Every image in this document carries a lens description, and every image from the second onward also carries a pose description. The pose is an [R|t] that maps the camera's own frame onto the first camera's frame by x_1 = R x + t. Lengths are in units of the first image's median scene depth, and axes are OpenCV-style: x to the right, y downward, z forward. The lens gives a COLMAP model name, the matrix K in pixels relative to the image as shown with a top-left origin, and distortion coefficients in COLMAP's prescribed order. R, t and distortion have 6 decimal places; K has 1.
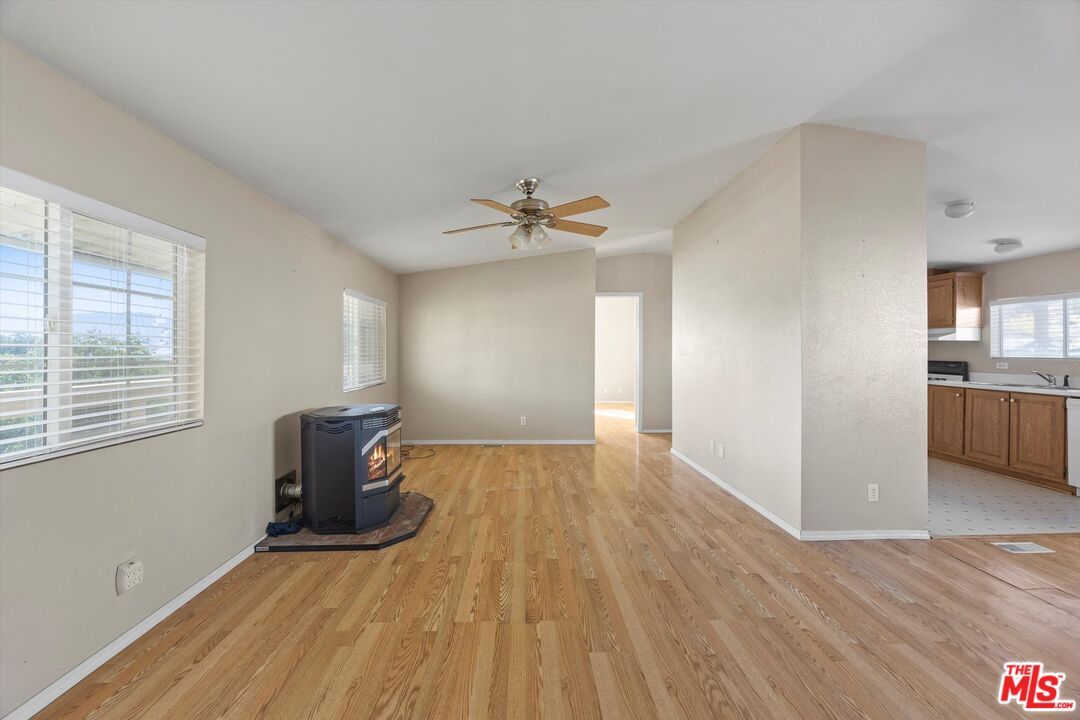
lens RADIAL K [[416.5, 0, 538.7], [0, 416.5, 348.6], [0, 0, 1]] dist [-0.001096, -0.000312]
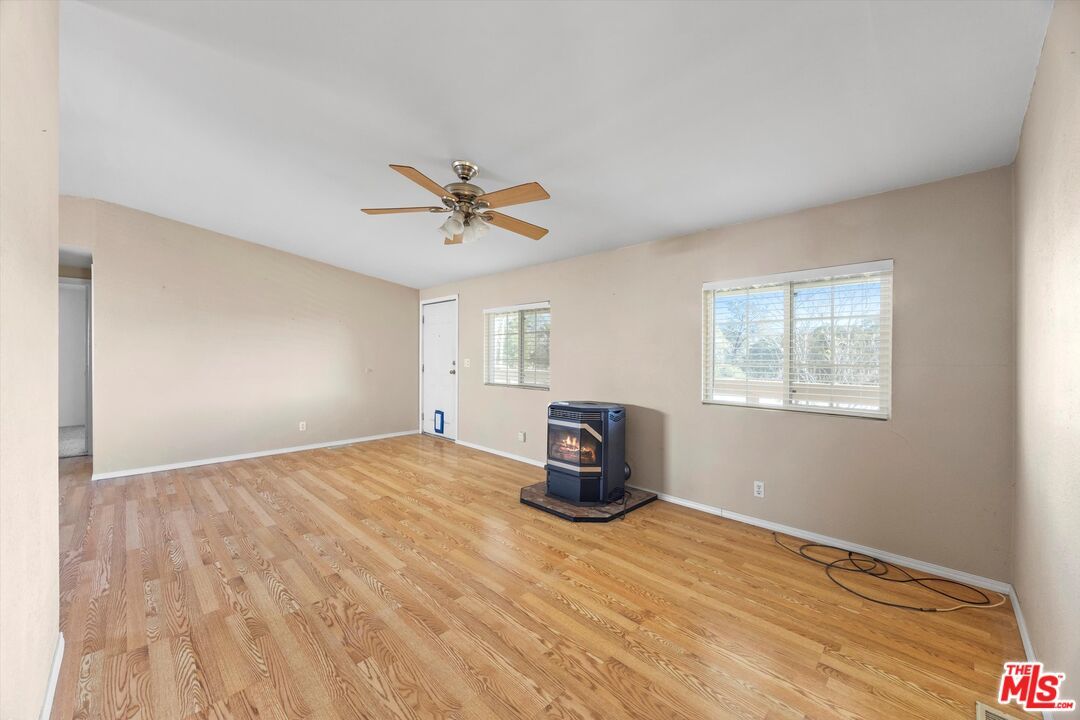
lens RADIAL K [[422.6, 0, 532.9], [0, 422.6, 351.4], [0, 0, 1]] dist [-0.001838, -0.000209]
pose [[-0.741082, -0.013714, -0.671274, 0.449353], [-0.005374, 0.999881, -0.014495, 0.012536], [0.671393, -0.007134, -0.741067, 1.656177]]
